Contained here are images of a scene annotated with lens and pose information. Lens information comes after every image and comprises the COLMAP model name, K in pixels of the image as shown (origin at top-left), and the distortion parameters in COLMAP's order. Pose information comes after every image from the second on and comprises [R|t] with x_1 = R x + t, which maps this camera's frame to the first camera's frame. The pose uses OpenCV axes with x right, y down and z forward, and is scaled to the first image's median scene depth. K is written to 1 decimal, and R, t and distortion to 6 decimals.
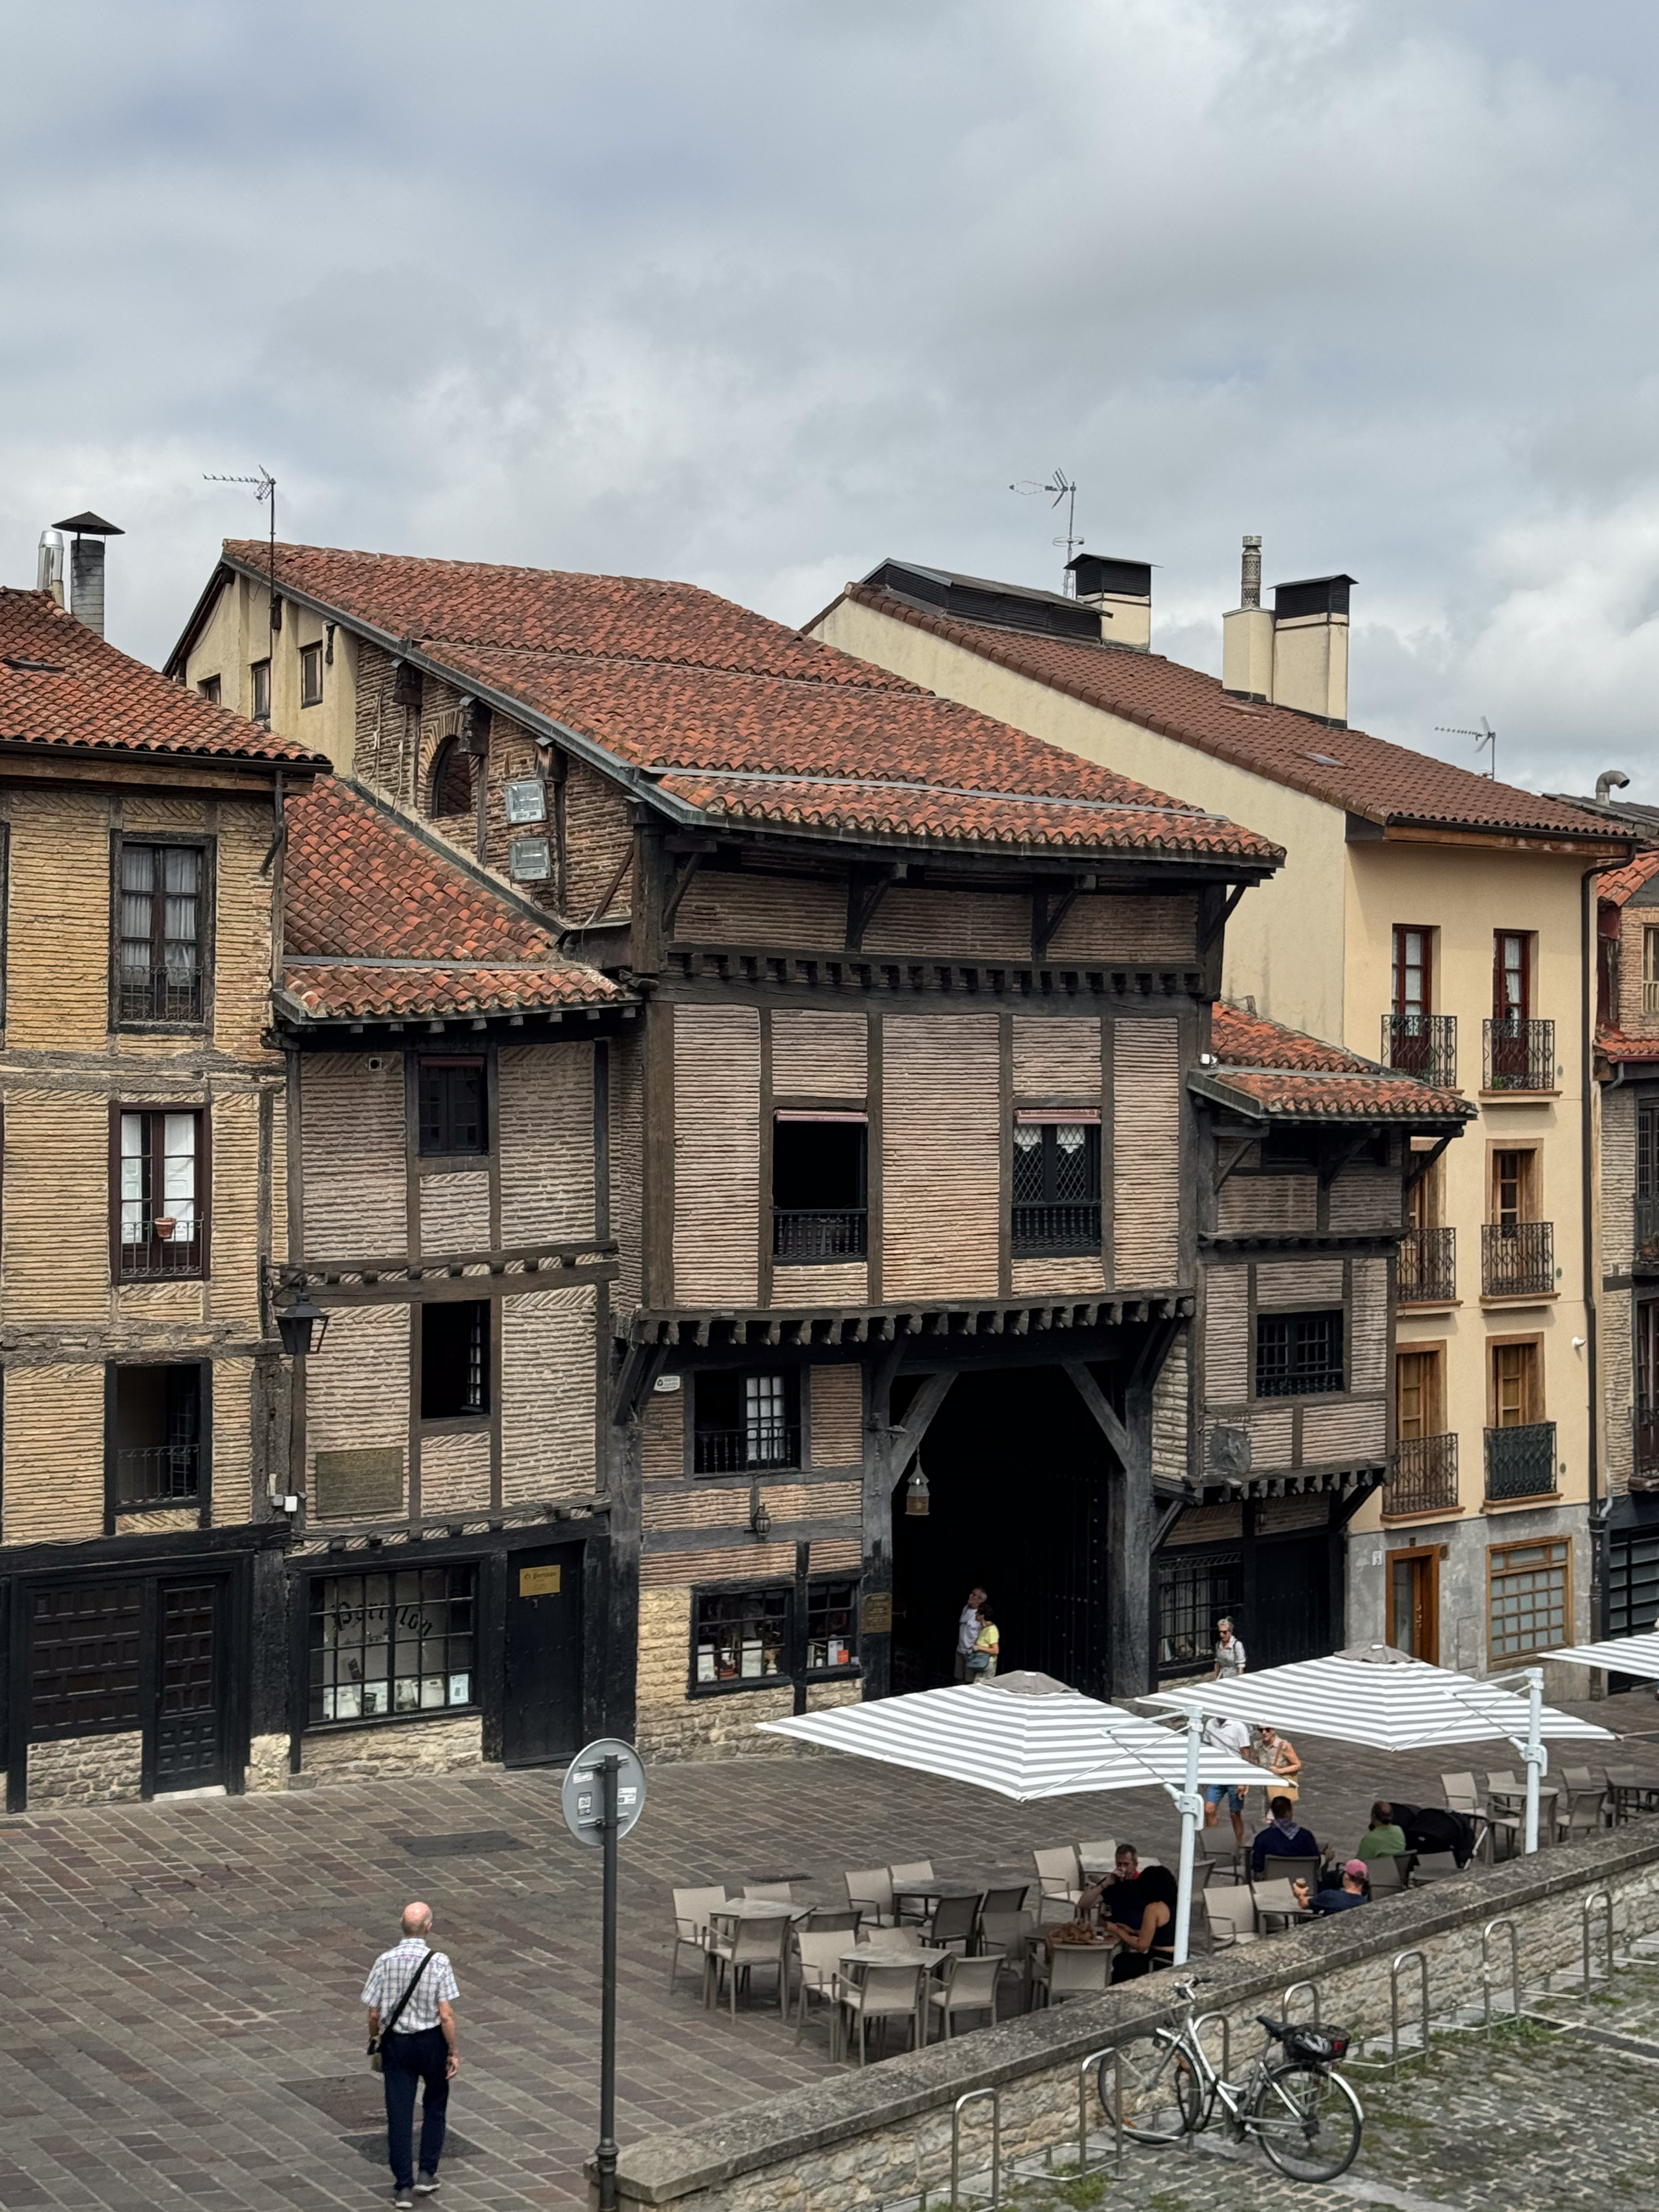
lens RADIAL K [[3149.7, 0, 814.8], [0, 3149.7, 1093.2], [0, 0, 1]] dist [0.130050, 0.000000]
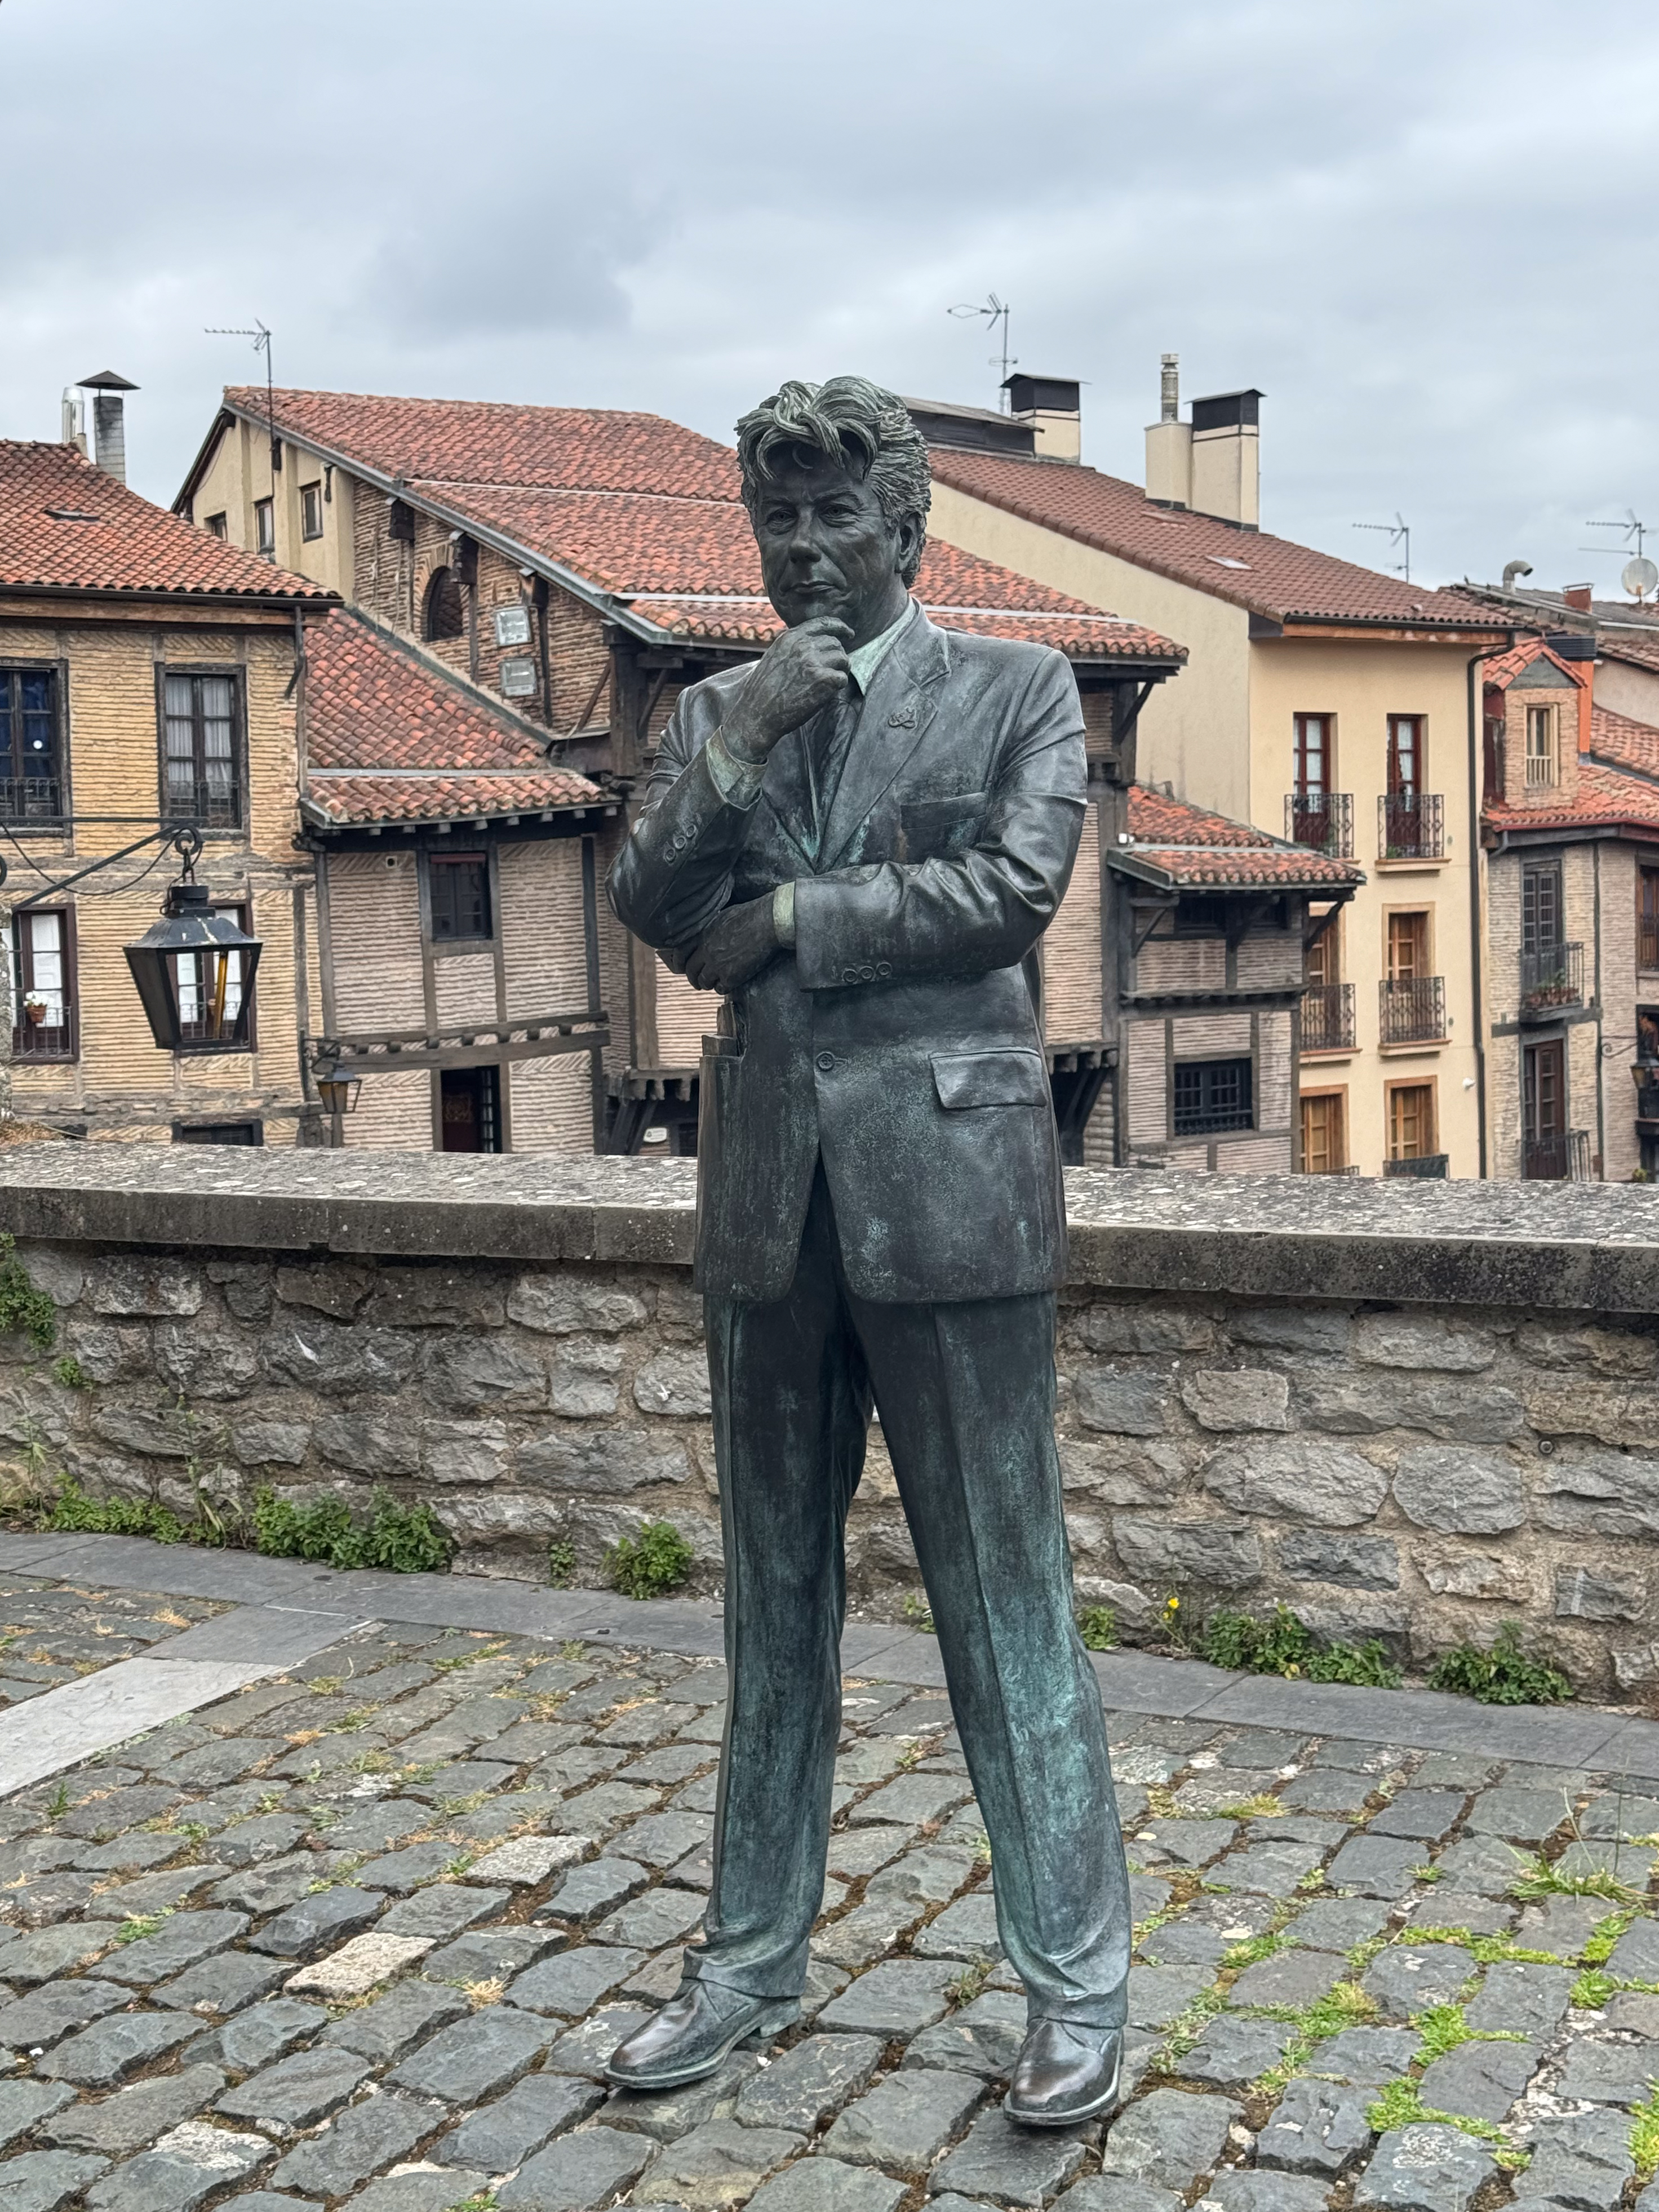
lens RADIAL K [[3149.9, 0, 820.1], [0, 3149.9, 1111.9], [0, 0, 1]] dist [0.130050, 0.000000]
pose [[0.999555, -0.029464, 0.004694, 0.007946], [0.029071, 0.997205, 0.068828, 0.006300], [-0.006709, -0.068661, 0.997617, -0.142037]]
